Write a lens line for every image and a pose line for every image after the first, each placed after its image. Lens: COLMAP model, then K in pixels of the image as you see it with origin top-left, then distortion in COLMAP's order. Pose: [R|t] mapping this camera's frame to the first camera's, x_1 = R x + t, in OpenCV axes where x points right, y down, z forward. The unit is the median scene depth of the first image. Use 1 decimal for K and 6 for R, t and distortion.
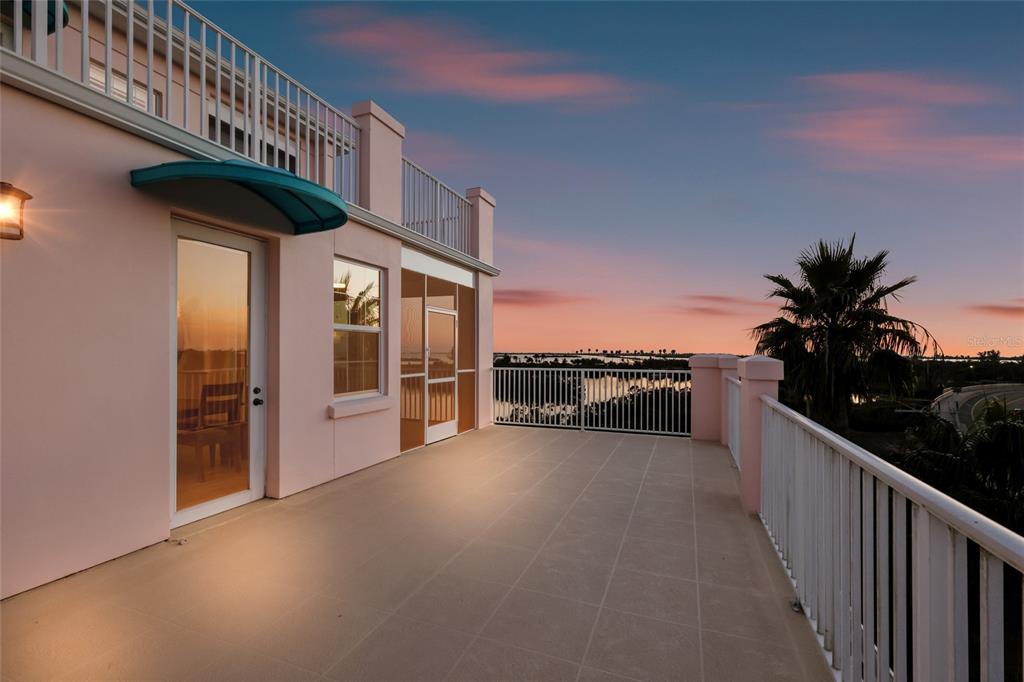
lens RADIAL K [[445.2, 0, 516.5], [0, 445.2, 349.8], [0, 0, 1]] dist [0.002144, 0.000037]
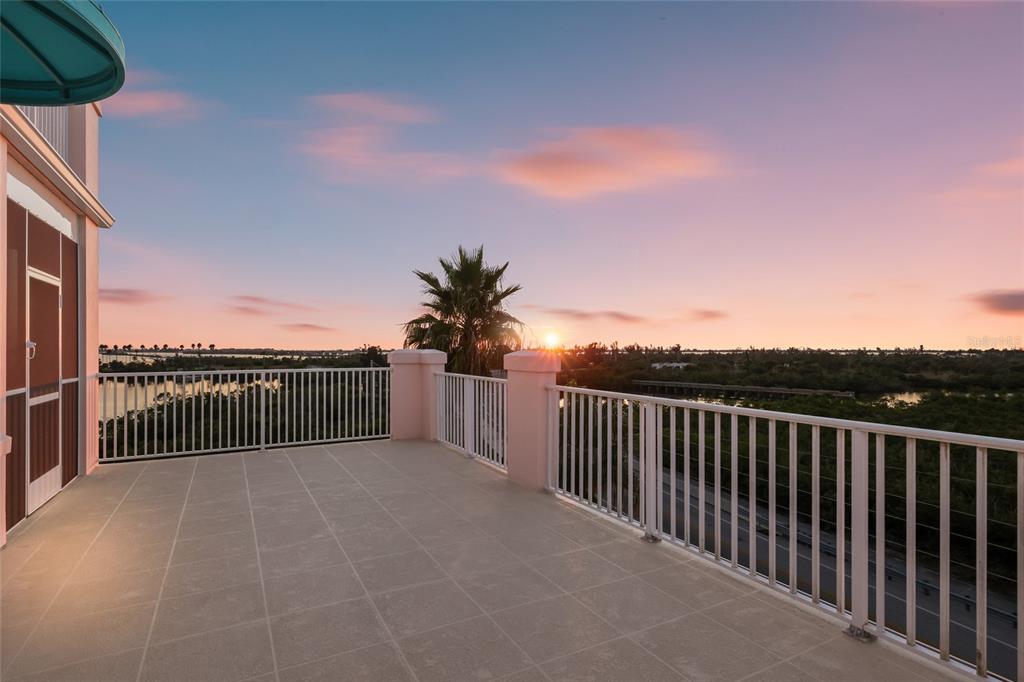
lens RADIAL K [[508.3, 0, 511.2], [0, 508.3, 343.3], [0, 0, 1]] dist [0.004777, -0.000275]
pose [[0.643057, 0.001920, 0.765816, -0.188242], [-0.000400, 0.999998, -0.002171, -0.000897], [-0.765818, 0.001090, 0.643057, 0.081711]]
